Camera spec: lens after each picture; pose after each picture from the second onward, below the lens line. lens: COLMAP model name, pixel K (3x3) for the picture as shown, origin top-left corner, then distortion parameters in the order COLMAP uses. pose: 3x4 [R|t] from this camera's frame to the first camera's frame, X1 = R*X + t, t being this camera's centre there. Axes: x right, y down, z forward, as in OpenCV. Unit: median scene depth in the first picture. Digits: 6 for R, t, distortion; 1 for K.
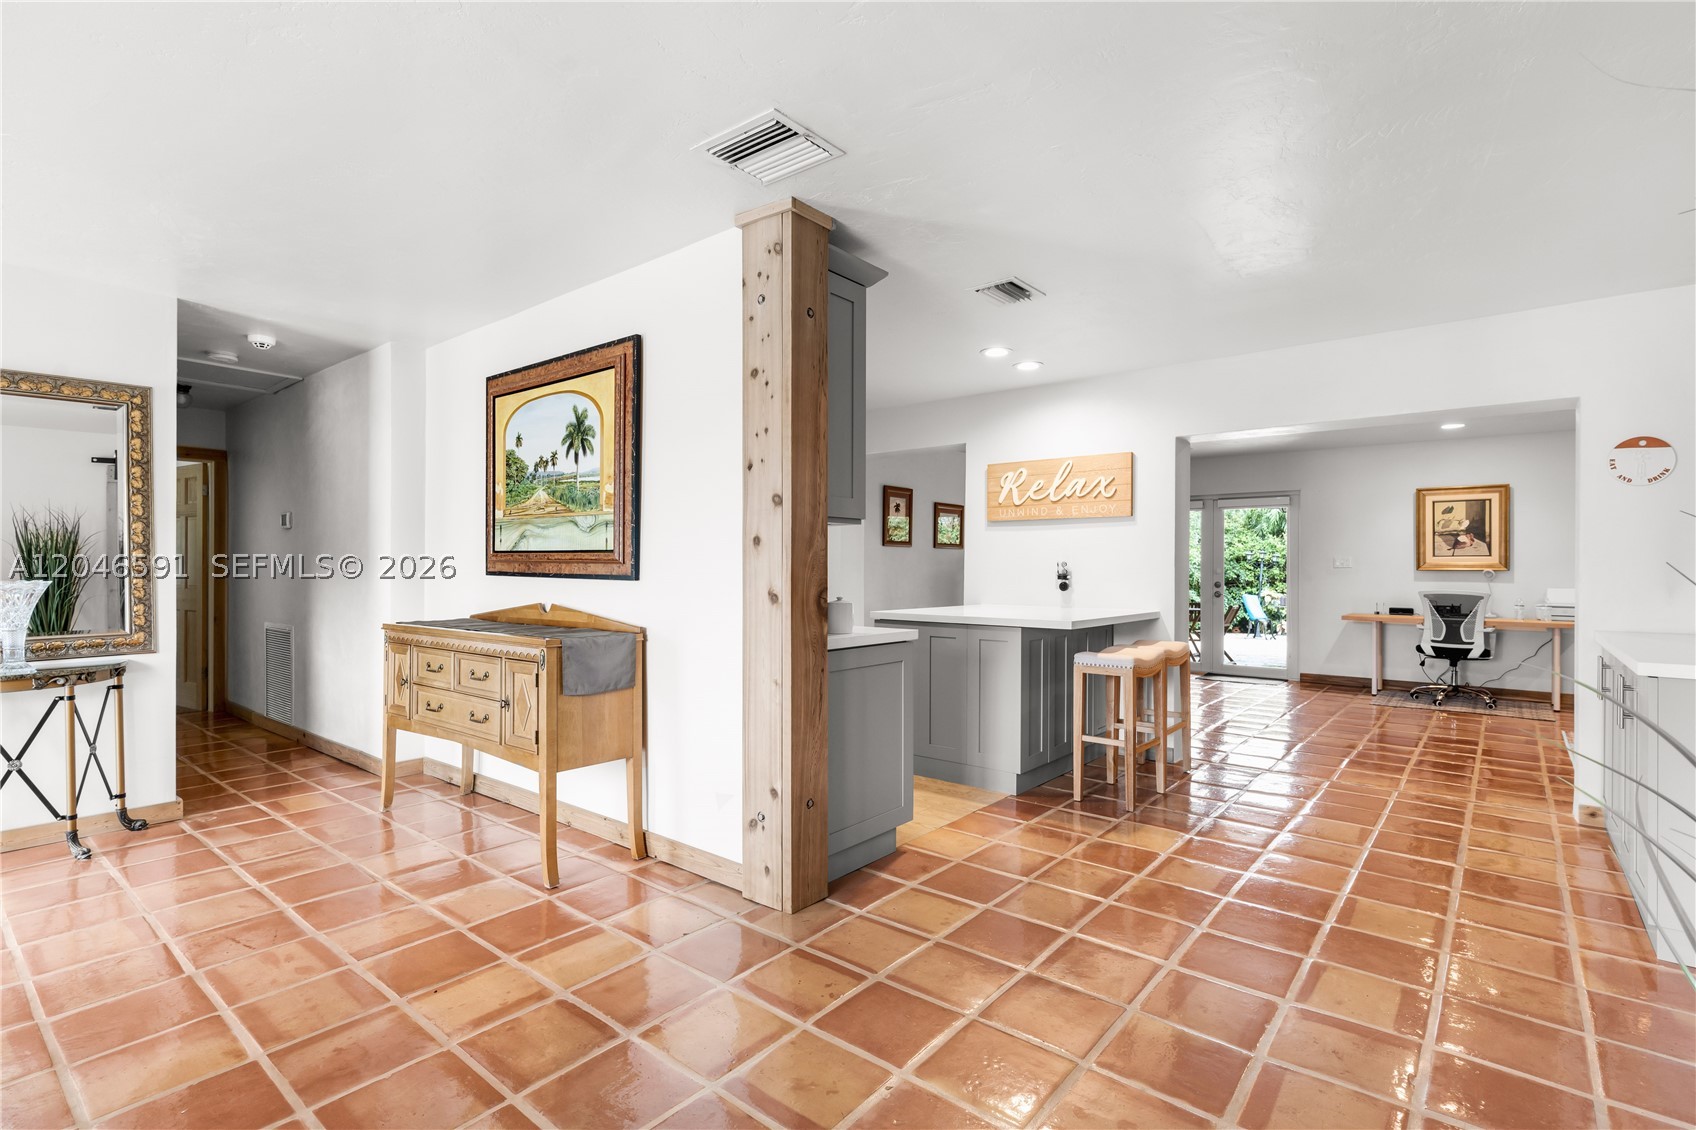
lens RADIAL K [[796.7, 0, 852.0], [0, 796.7, 569.8], [0, 0, 1]] dist [0.000243, -0.000093]
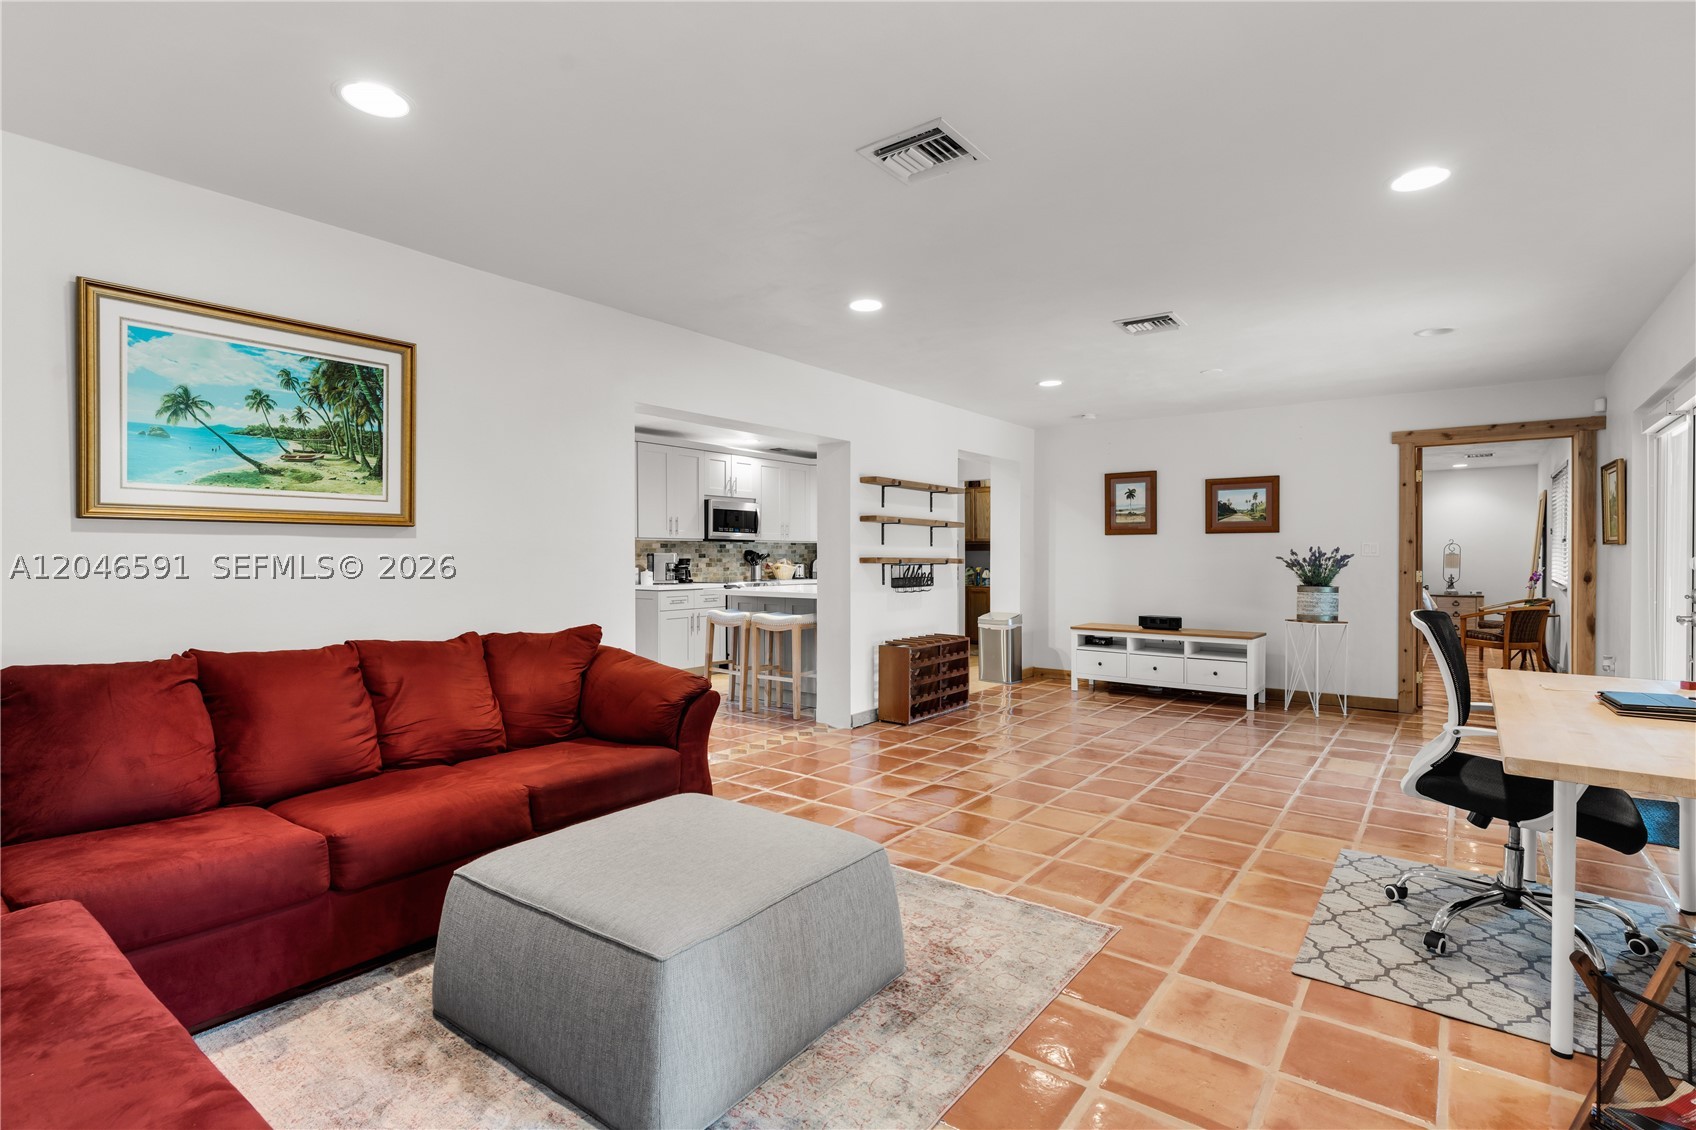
lens RADIAL K [[816.7, 0, 848.0], [0, 816.7, 565.0], [0, 0, 1]] dist [0.001219, -0.000041]
pose [[0.028357, 0.006716, -0.999575, 1.551254], [-0.002721, 0.999974, 0.006642, 0.001785], [0.999594, 0.002532, 0.028374, 0.967815]]
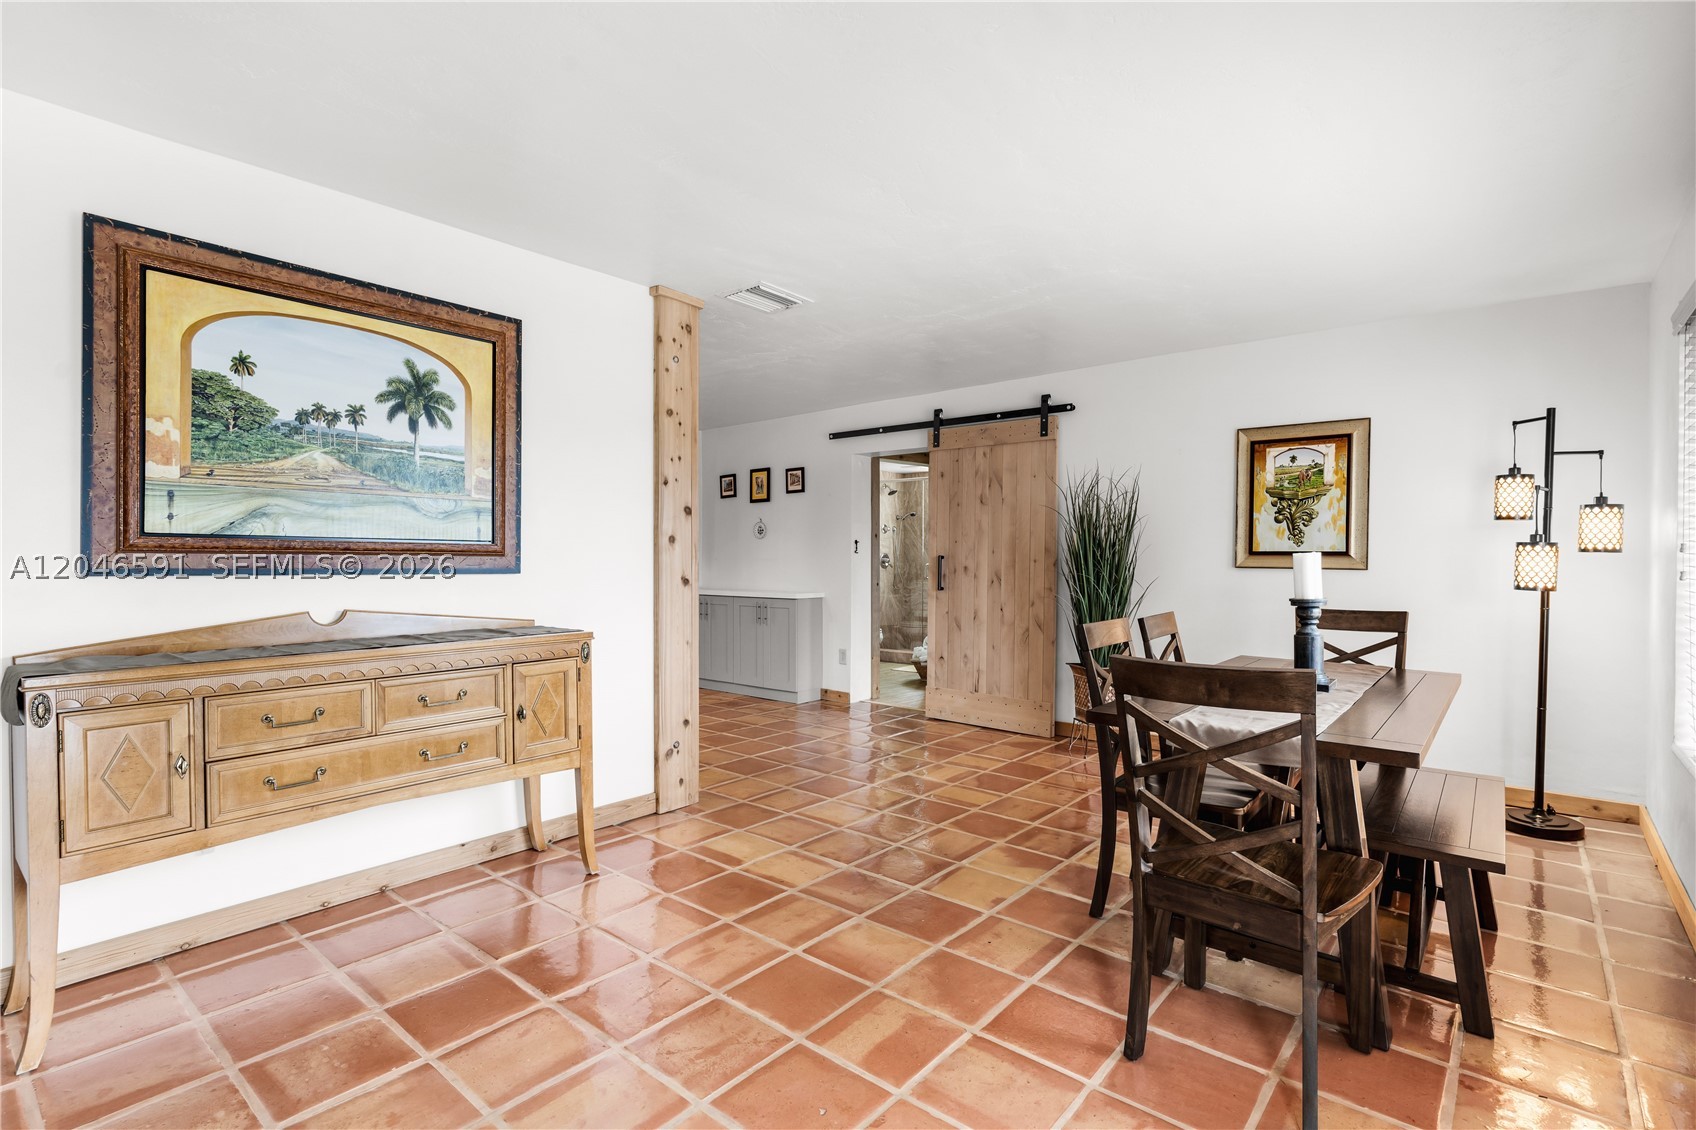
lens RADIAL K [[796.7, 0, 852.0], [0, 796.7, 569.8], [0, 0, 1]] dist [0.000243, -0.000093]
pose [[0.014997, -0.016813, 0.999746, -0.795721], [0.003460, 0.999854, 0.016762, -0.003851], [-0.999882, 0.003208, 0.015053, 0.374178]]
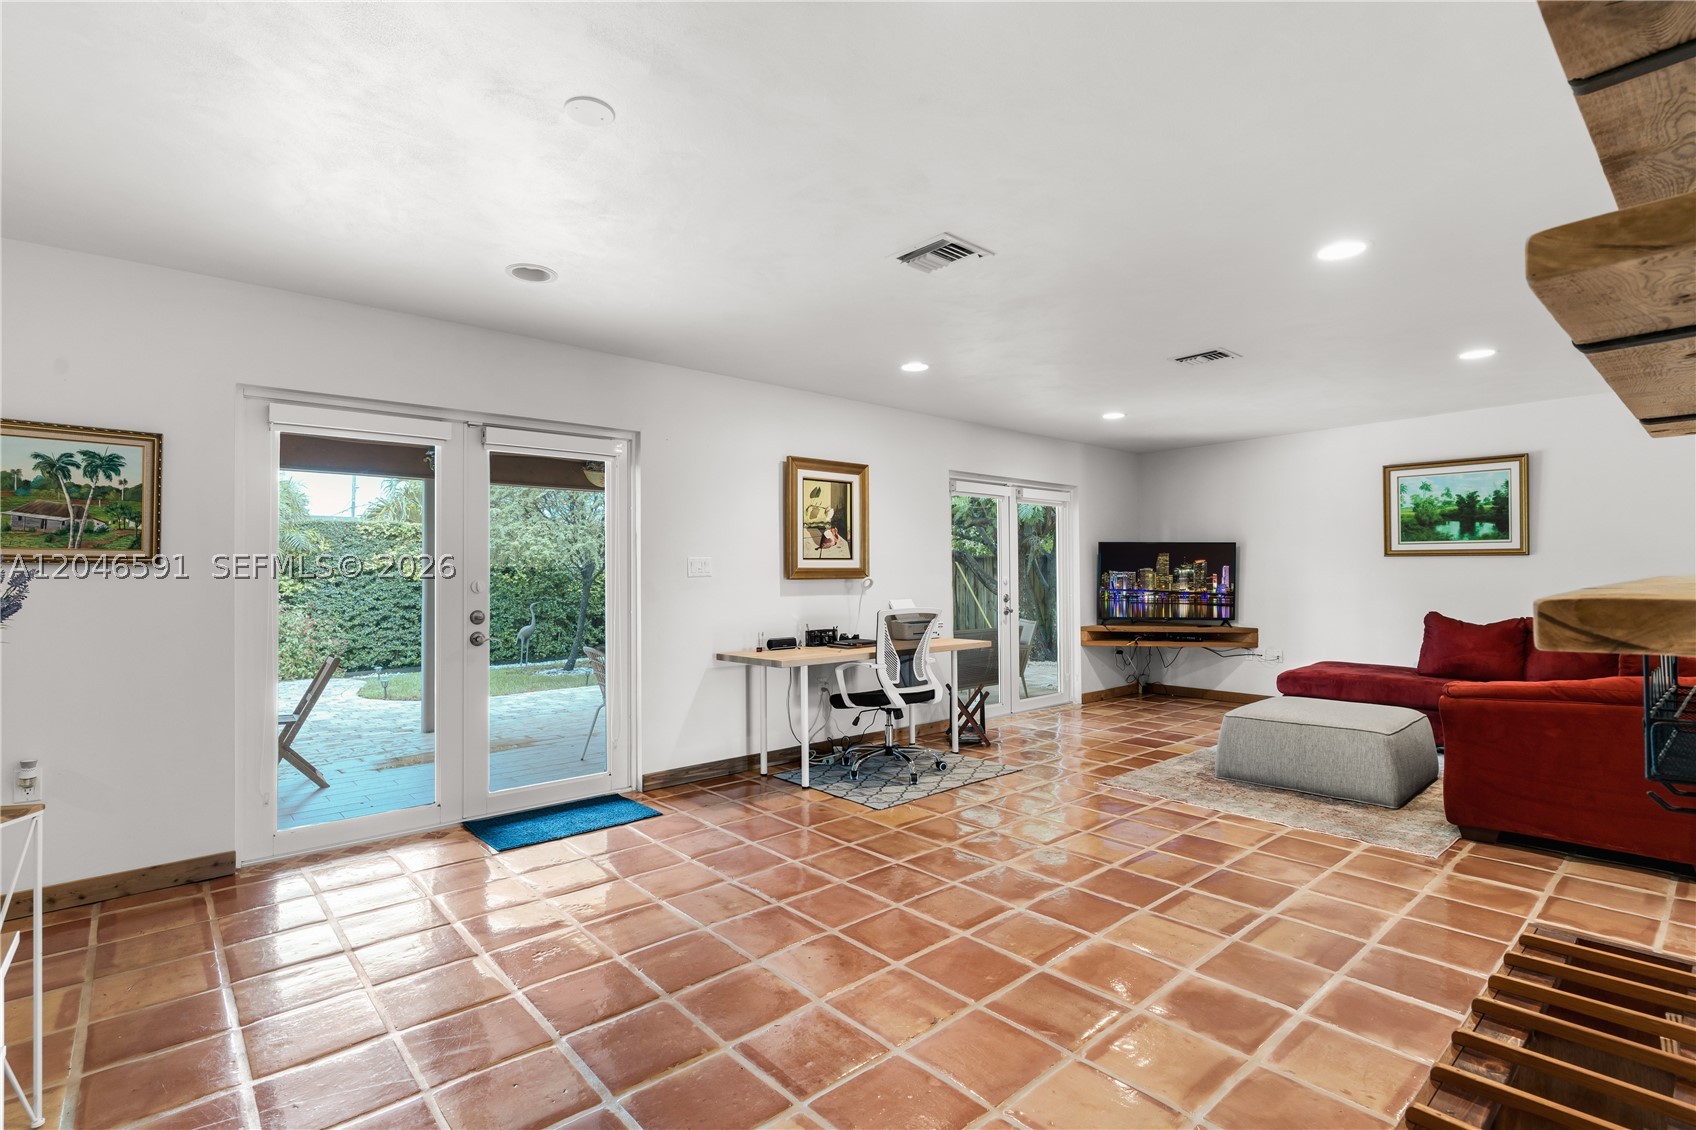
lens RADIAL K [[807.1, 0, 848.0], [0, 807.1, 565.0], [0, 0, 1]] dist [-0.000331, -0.000230]
pose [[0.163357, 0.007814, 0.986536, 0.085033], [0.011091, 0.999891, -0.009756, -0.006412], [-0.986505, 0.012535, 0.163252, 1.281027]]
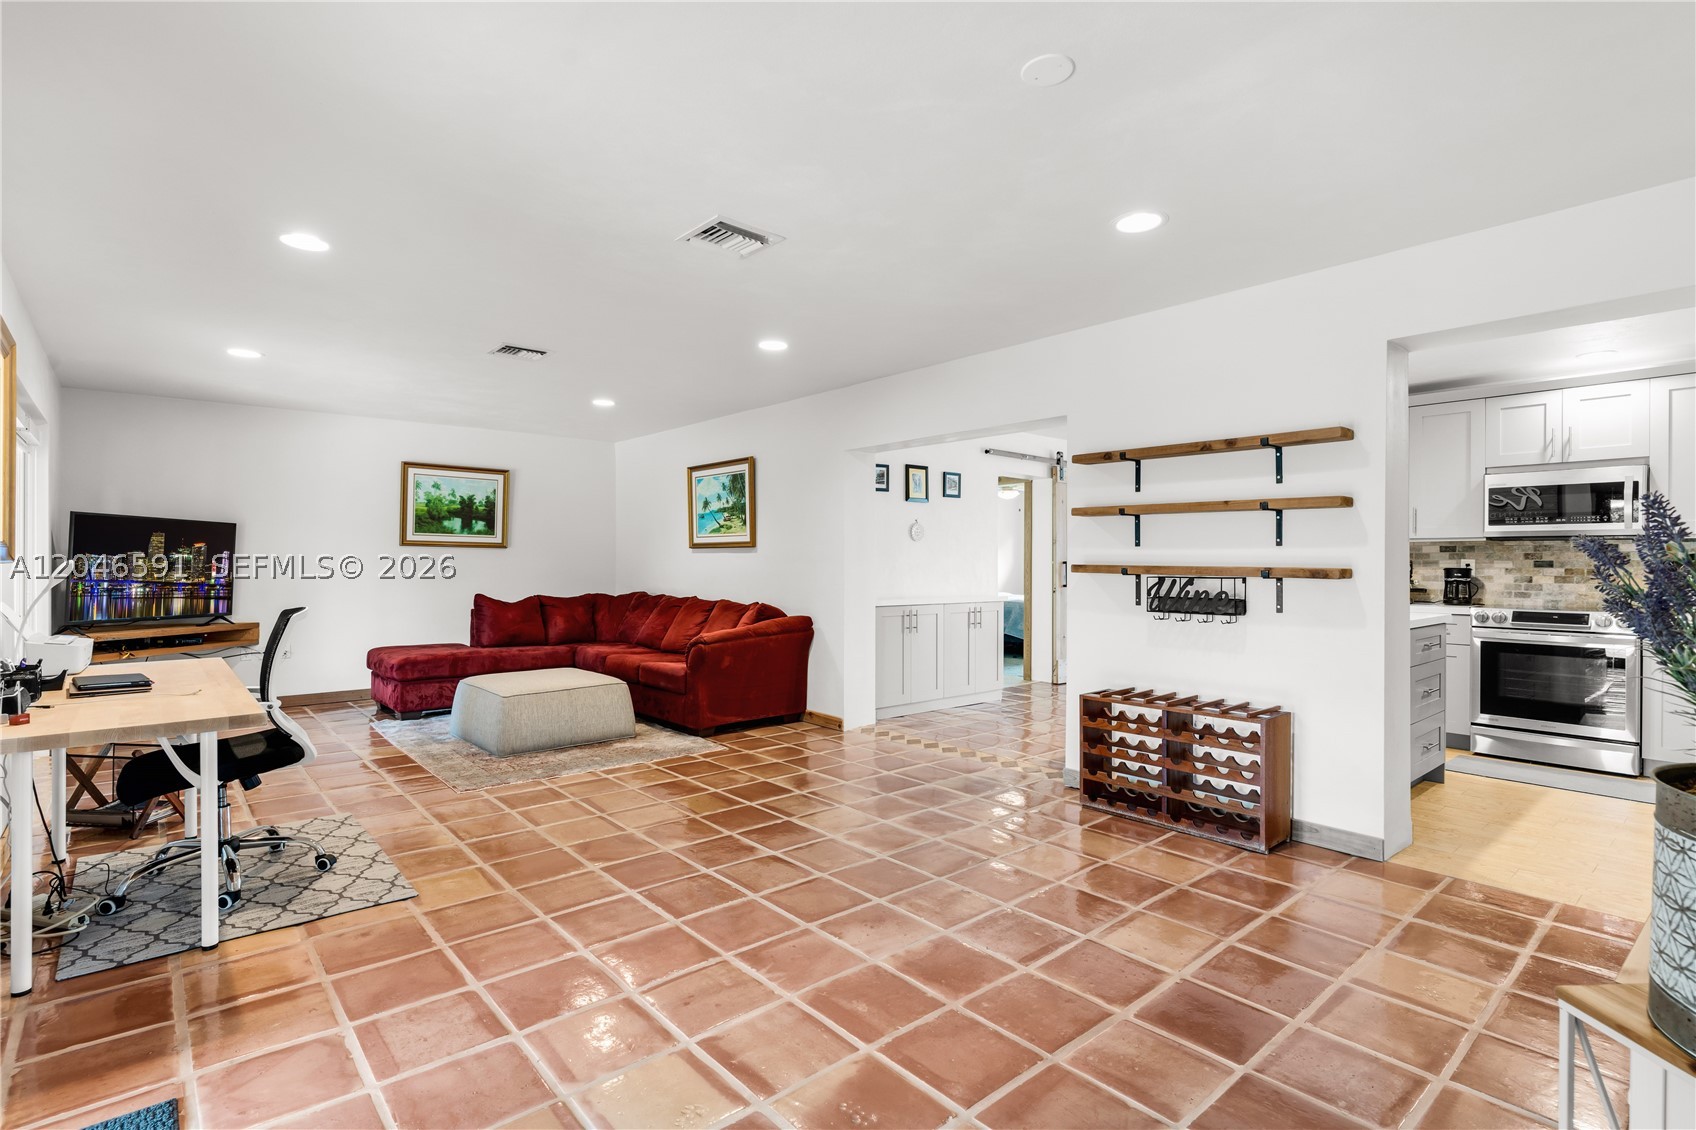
lens RADIAL K [[807.1, 0, 848.0], [0, 807.1, 565.0], [0, 0, 1]] dist [-0.000331, -0.000230]
pose [[-0.984612, -0.008181, 0.174561, 0.504938], [-0.006948, 0.999946, 0.007673, -0.005711], [-0.174615, 0.006342, -0.984616, 1.895847]]
